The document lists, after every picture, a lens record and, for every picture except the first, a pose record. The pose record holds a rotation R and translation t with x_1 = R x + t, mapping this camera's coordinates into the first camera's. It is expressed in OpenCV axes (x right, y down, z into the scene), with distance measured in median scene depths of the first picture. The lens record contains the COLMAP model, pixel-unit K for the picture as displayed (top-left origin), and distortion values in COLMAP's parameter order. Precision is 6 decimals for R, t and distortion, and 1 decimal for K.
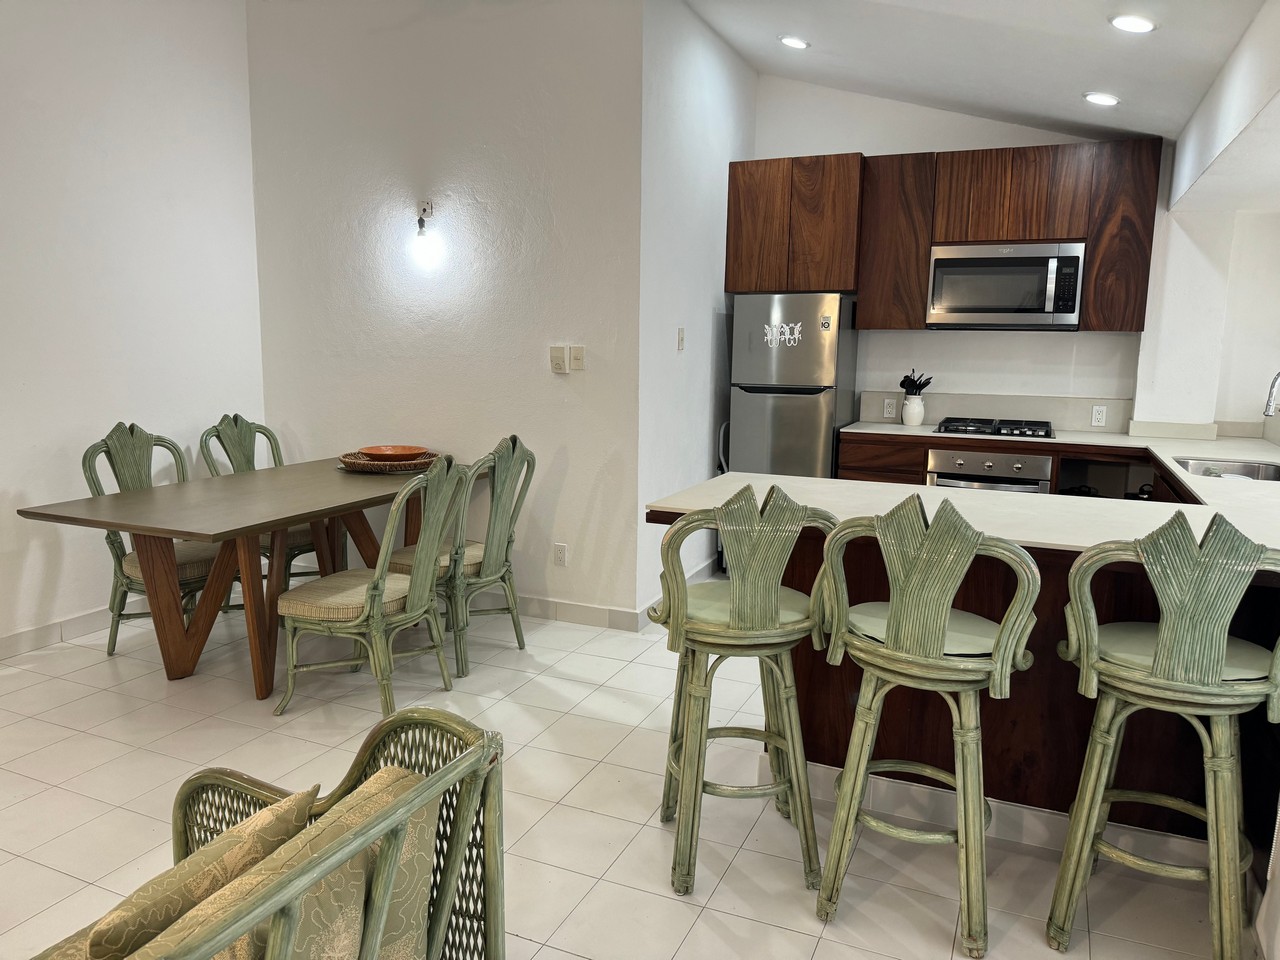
lens RADIAL K [[900.9, 0, 649.6], [0, 900.9, 481.5], [0, 0, 1]] dist [0.067281, -0.096412]
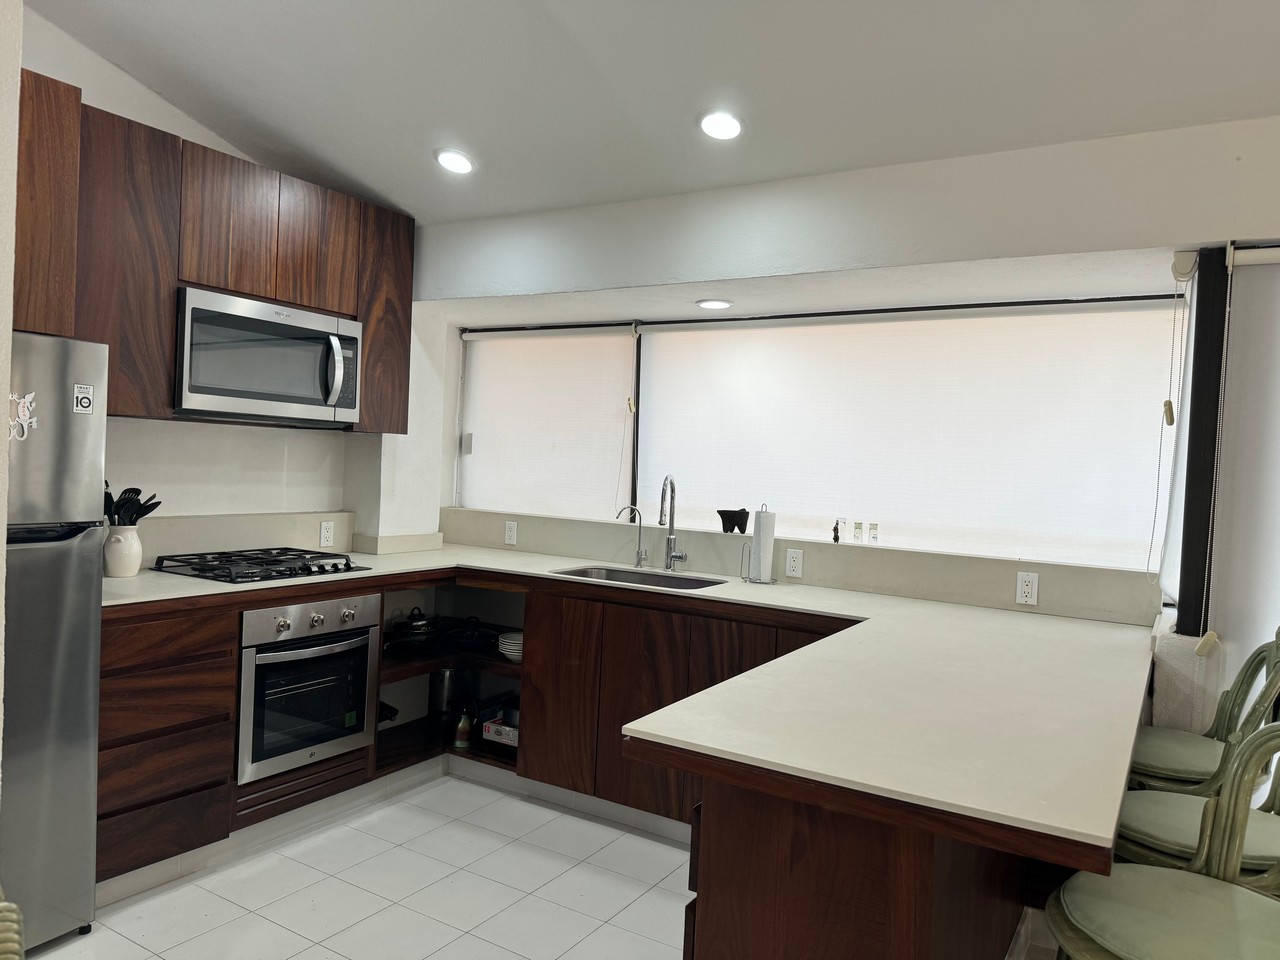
lens RADIAL K [[900.9, 0, 649.6], [0, 900.9, 481.5], [0, 0, 1]] dist [0.067281, -0.096412]
pose [[0.126949, -0.030139, 0.991451, -0.285631], [0.111166, 0.993674, 0.015972, -0.107432], [-0.985660, 0.108188, 0.129496, 0.661118]]
